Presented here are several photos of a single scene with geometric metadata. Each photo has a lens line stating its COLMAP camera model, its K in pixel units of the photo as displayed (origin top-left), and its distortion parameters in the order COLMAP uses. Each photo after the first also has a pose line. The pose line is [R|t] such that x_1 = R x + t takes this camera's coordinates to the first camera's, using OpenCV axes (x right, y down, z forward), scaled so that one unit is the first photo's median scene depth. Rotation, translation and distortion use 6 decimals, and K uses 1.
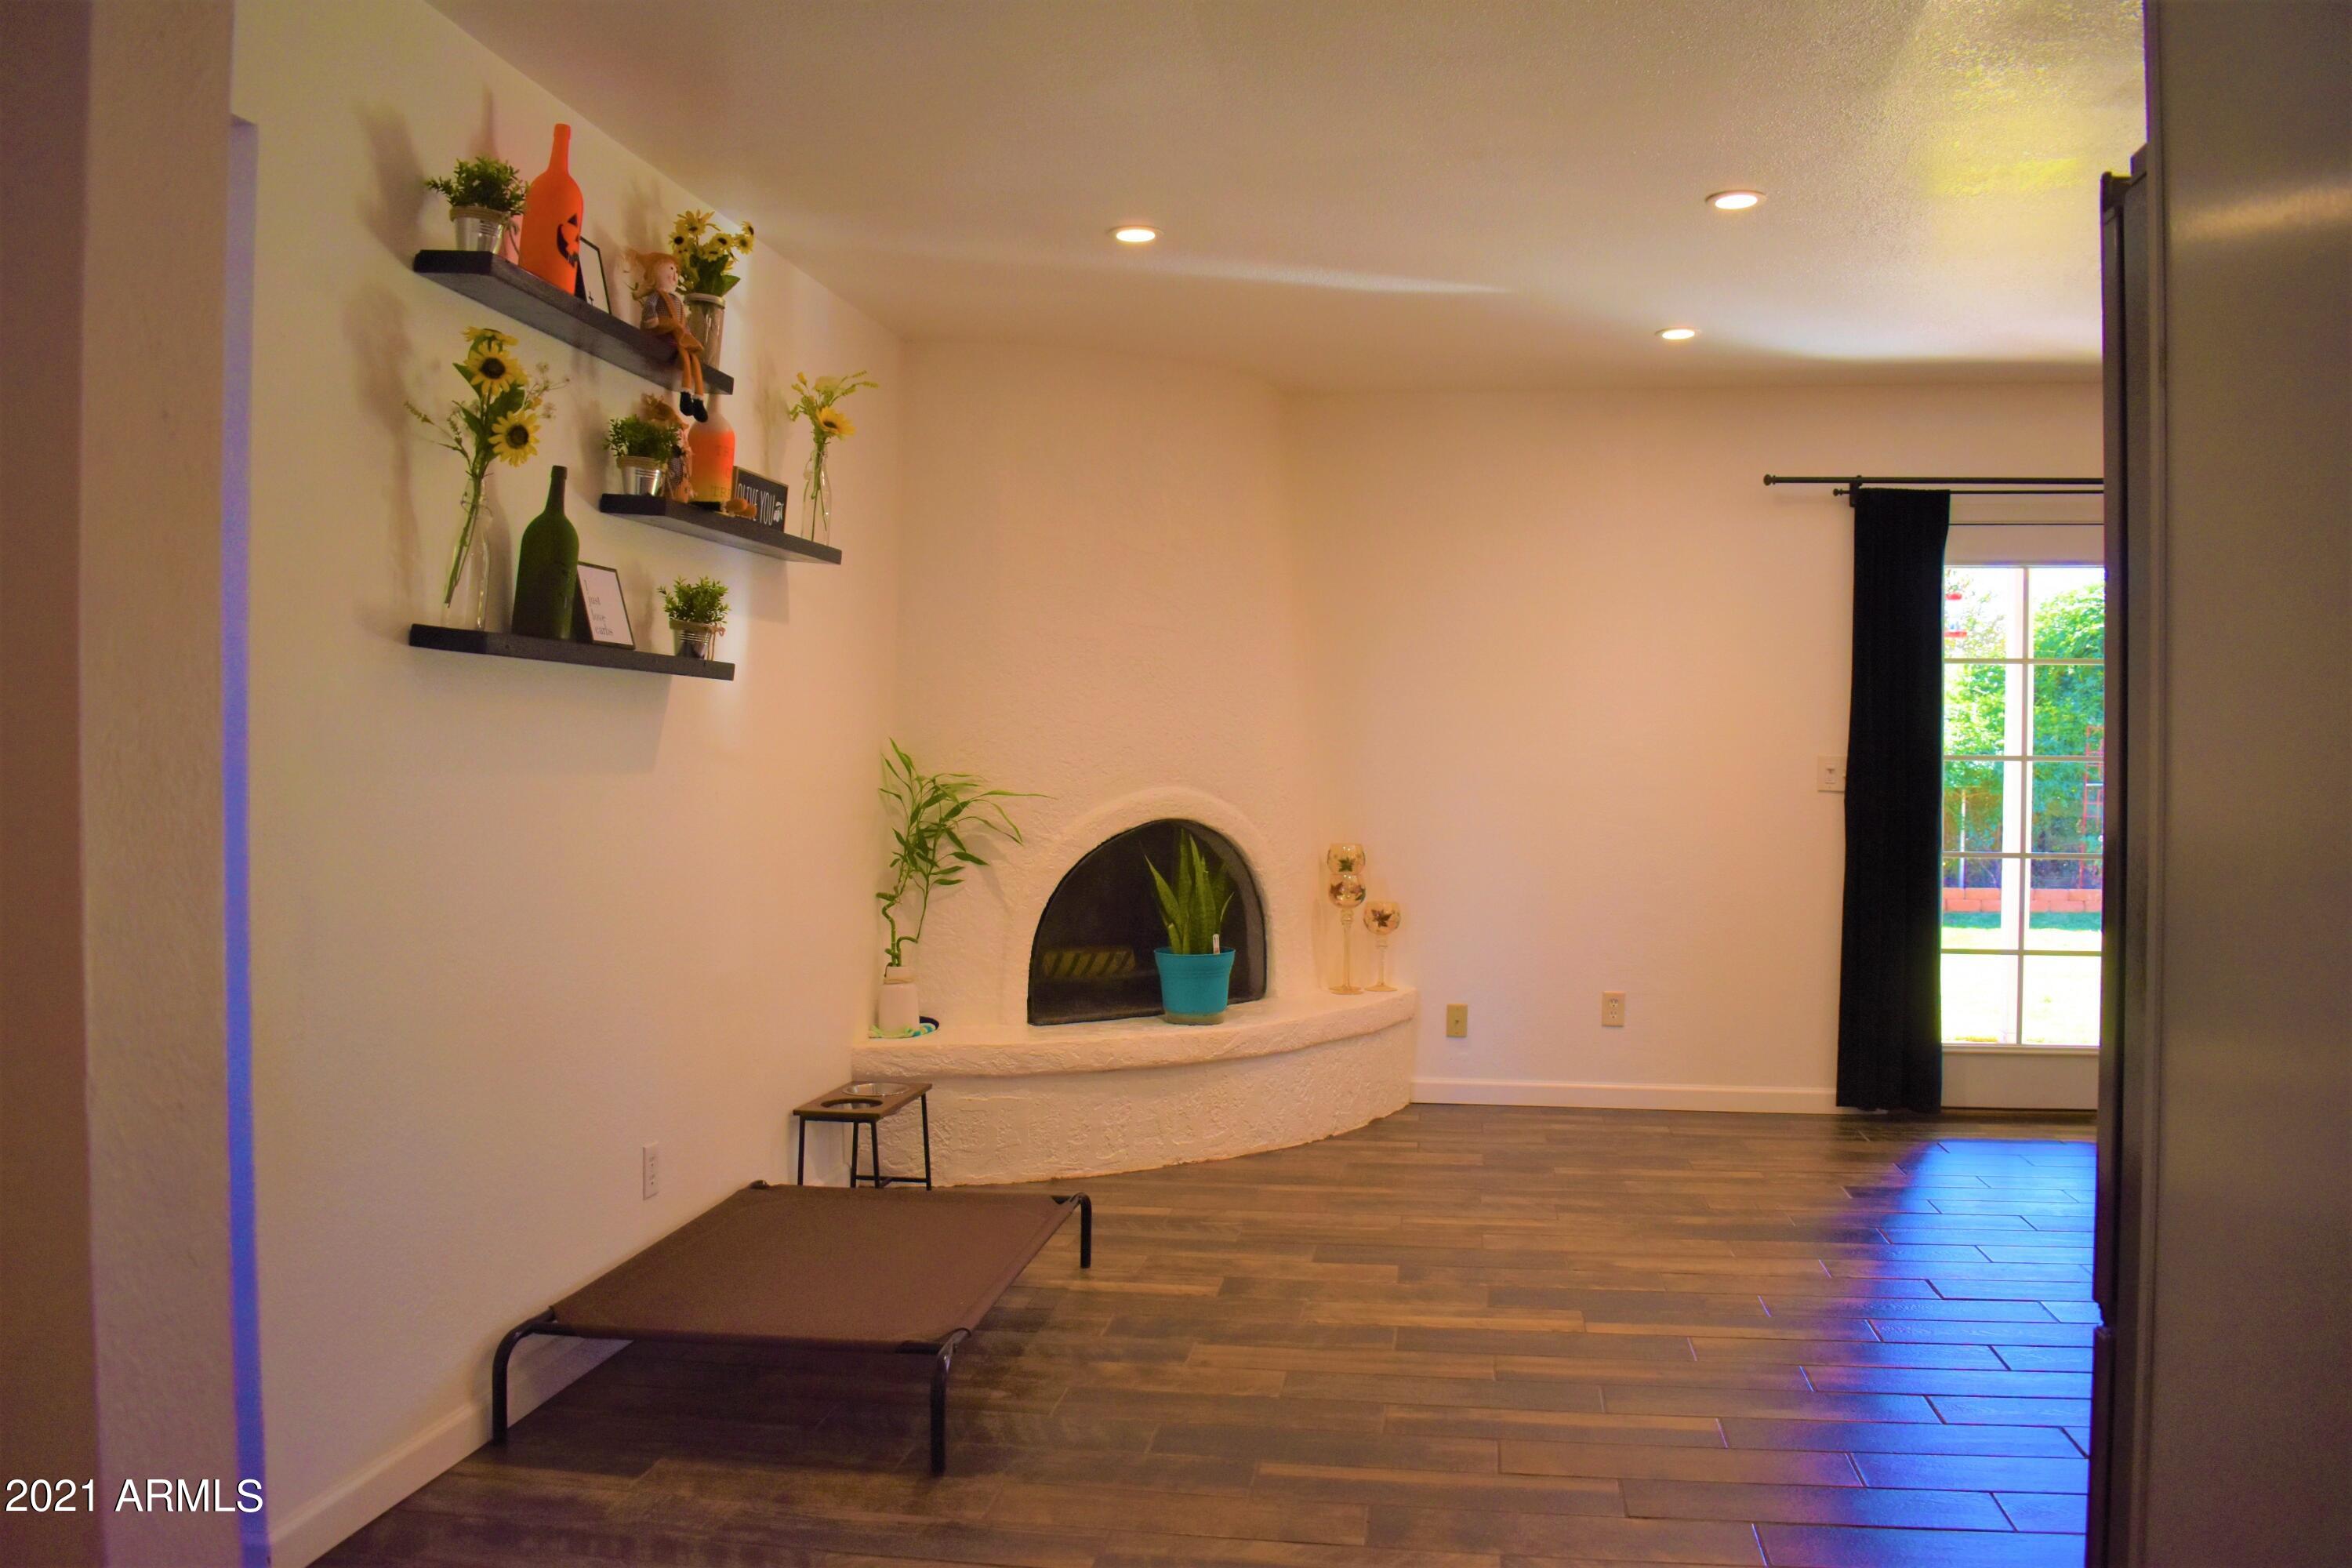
lens RADIAL K [[1818.5, 0, 1195.0], [0, 1818.5, 772.7], [0, 0, 1]] dist [-0.093707, 0.019805]
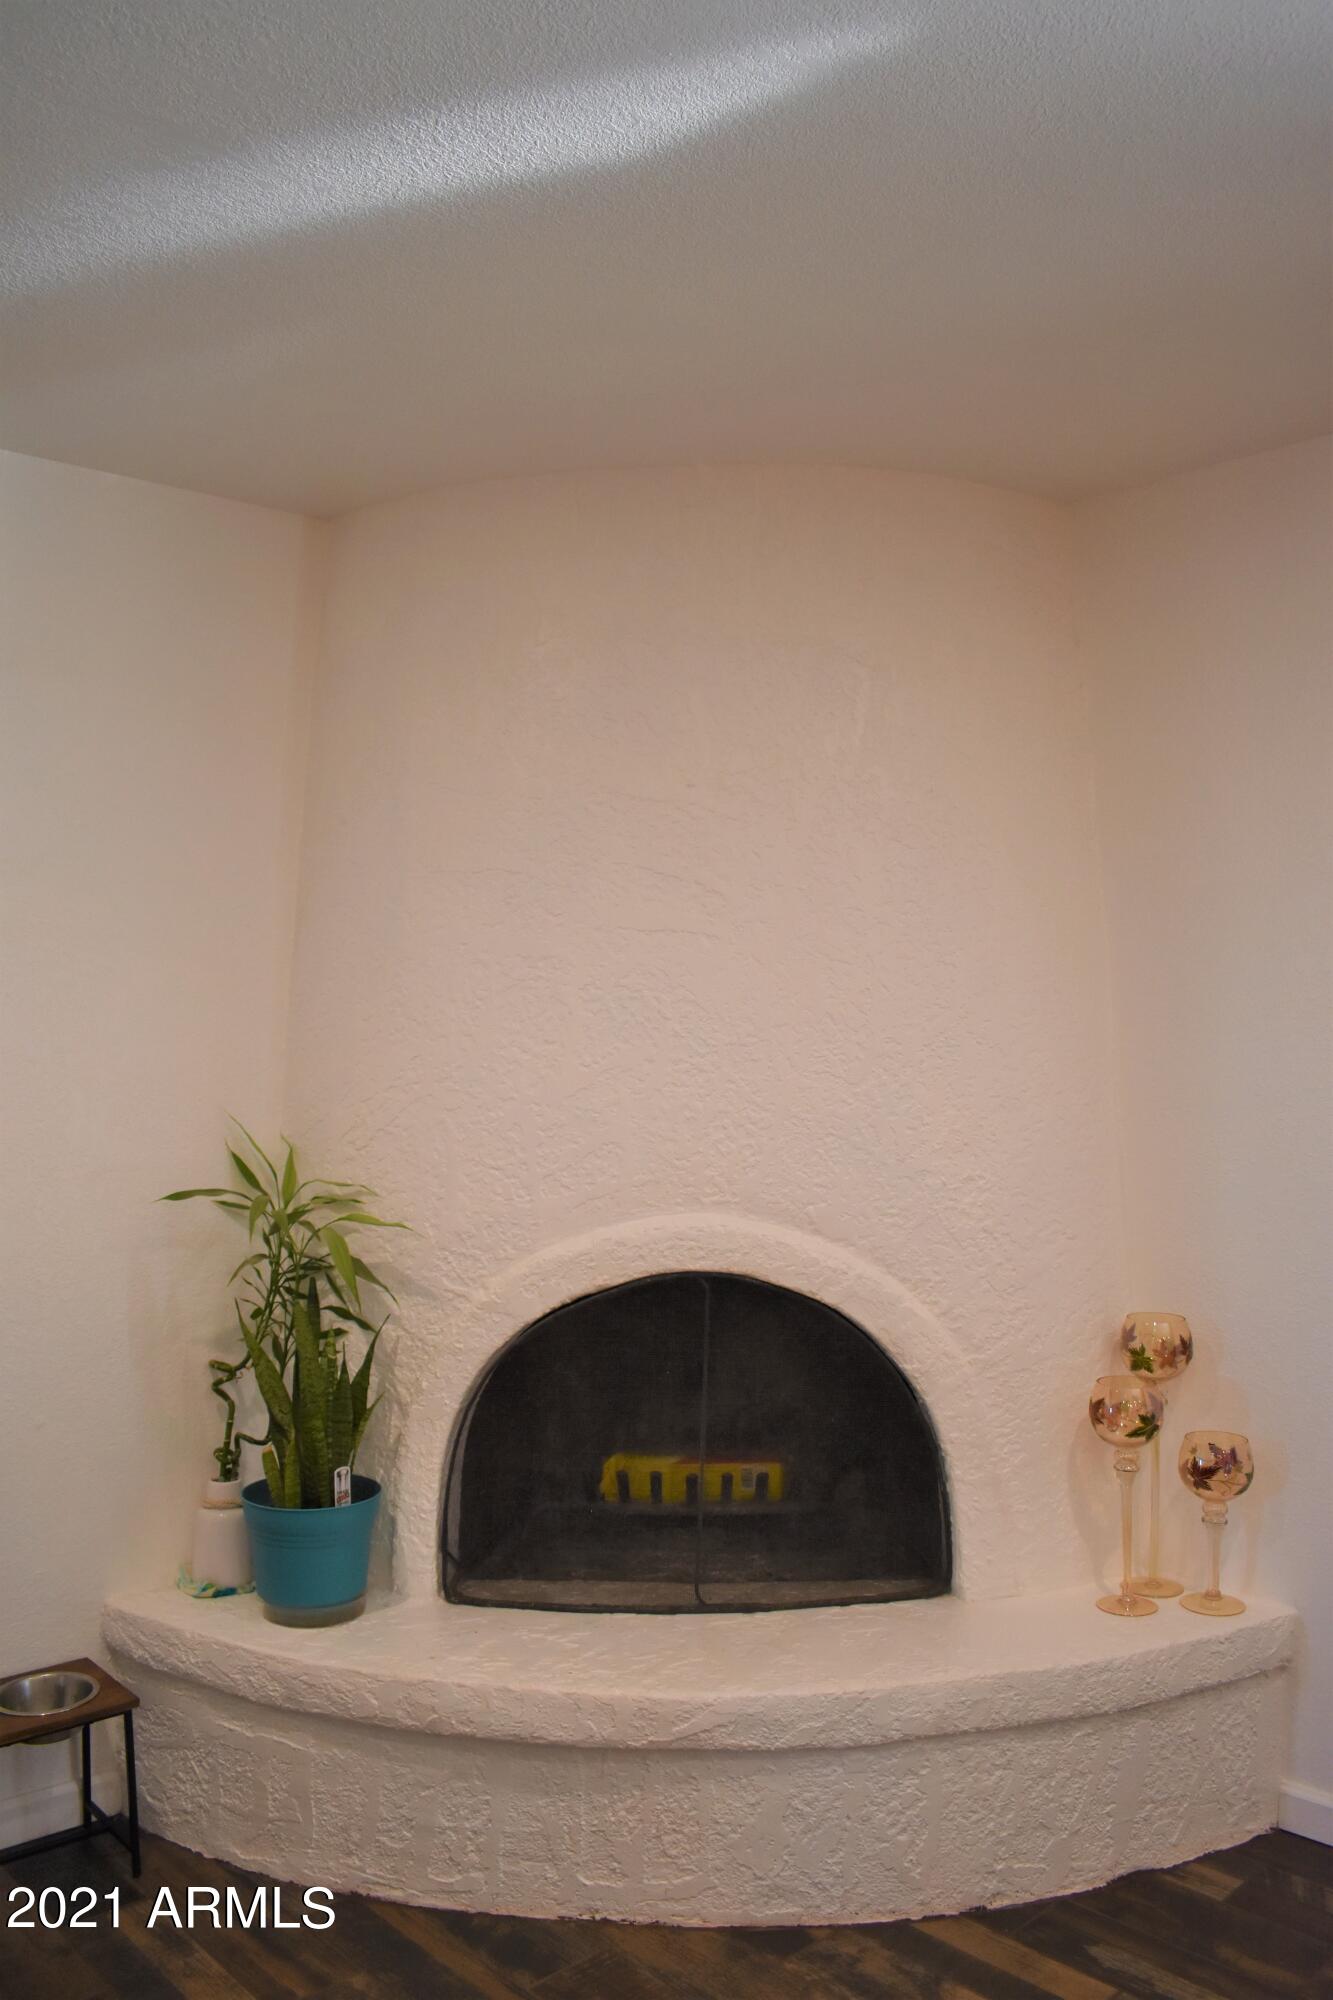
lens RADIAL K [[1546.3, 0, 684.0], [0, 1546.3, 1010.2], [0, 0, 1]] dist [-0.093707, 0.019805]
pose [[0.783668, -0.012213, -0.621060, 0.277530], [-0.000790, 0.999786, -0.020657, -0.044974], [0.621179, 0.016678, 0.783491, 0.620210]]
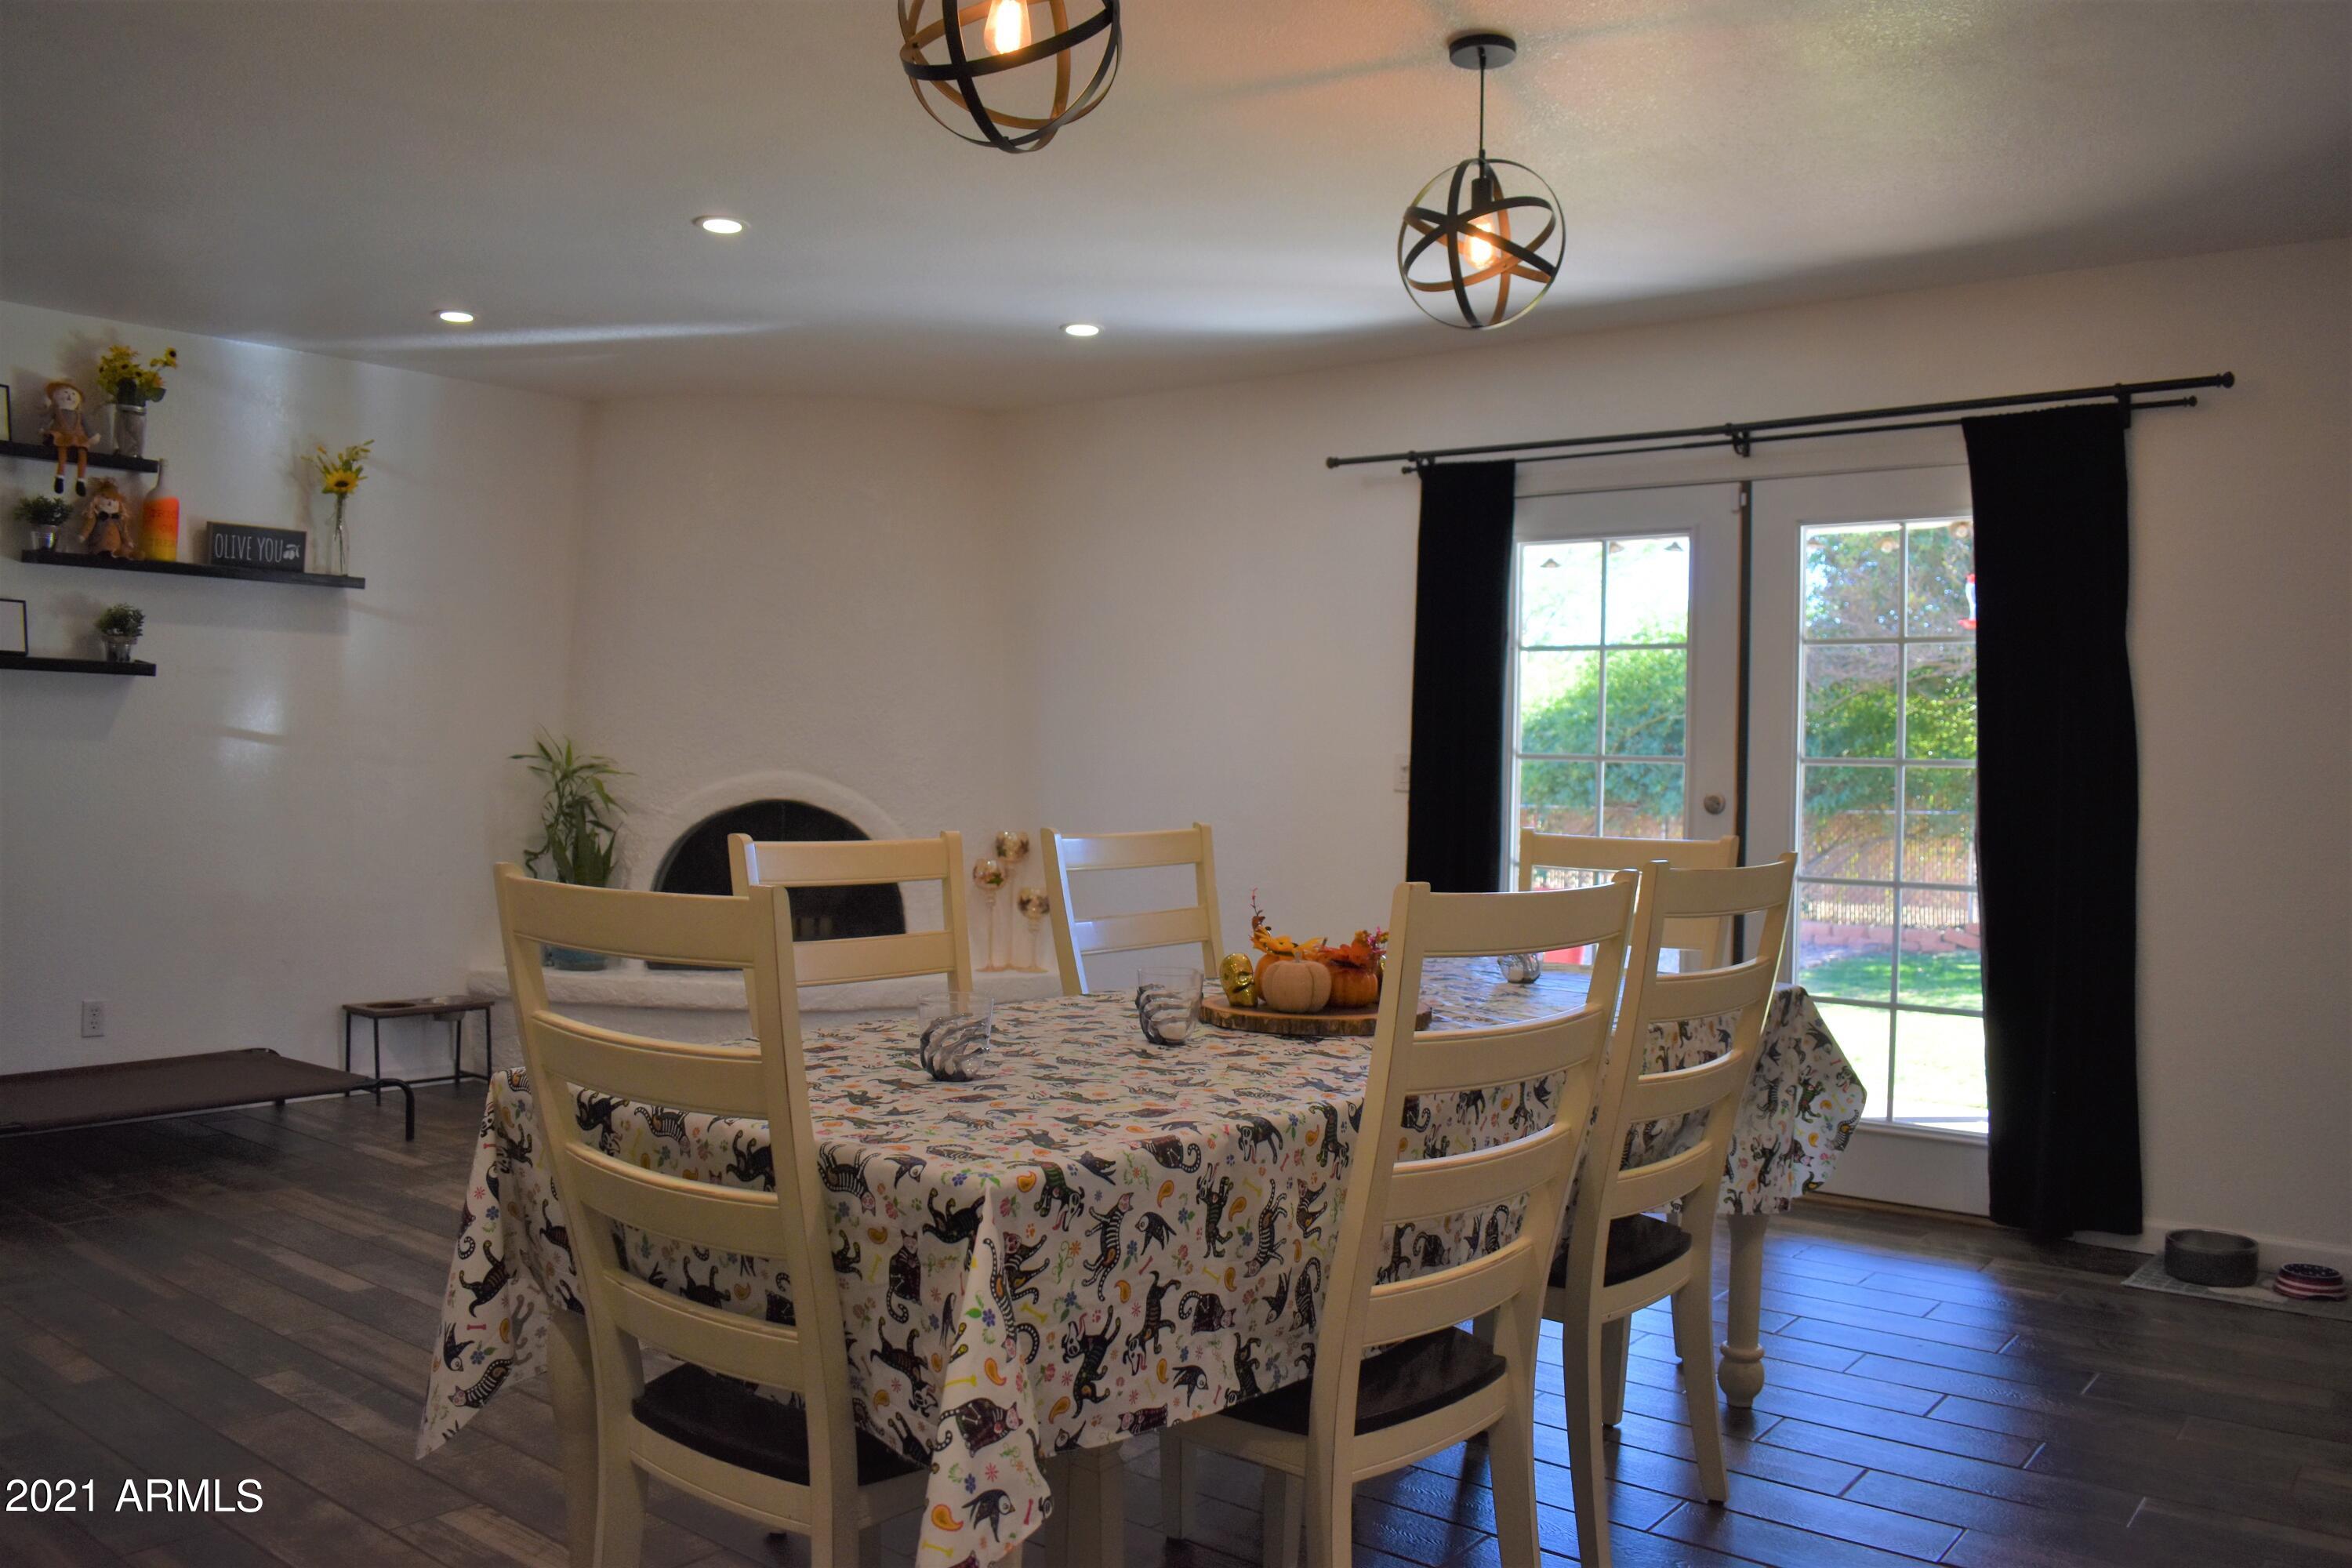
lens RADIAL K [[1818.5, 0, 1173.1], [0, 1818.5, 788.4], [0, 0, 1]] dist [-0.093707, 0.019805]
pose [[0.866260, 0.024335, -0.499001, 0.759477], [-0.025928, 0.999657, 0.003739, 0.007149], [0.498920, 0.009699, 0.866594, 0.141498]]
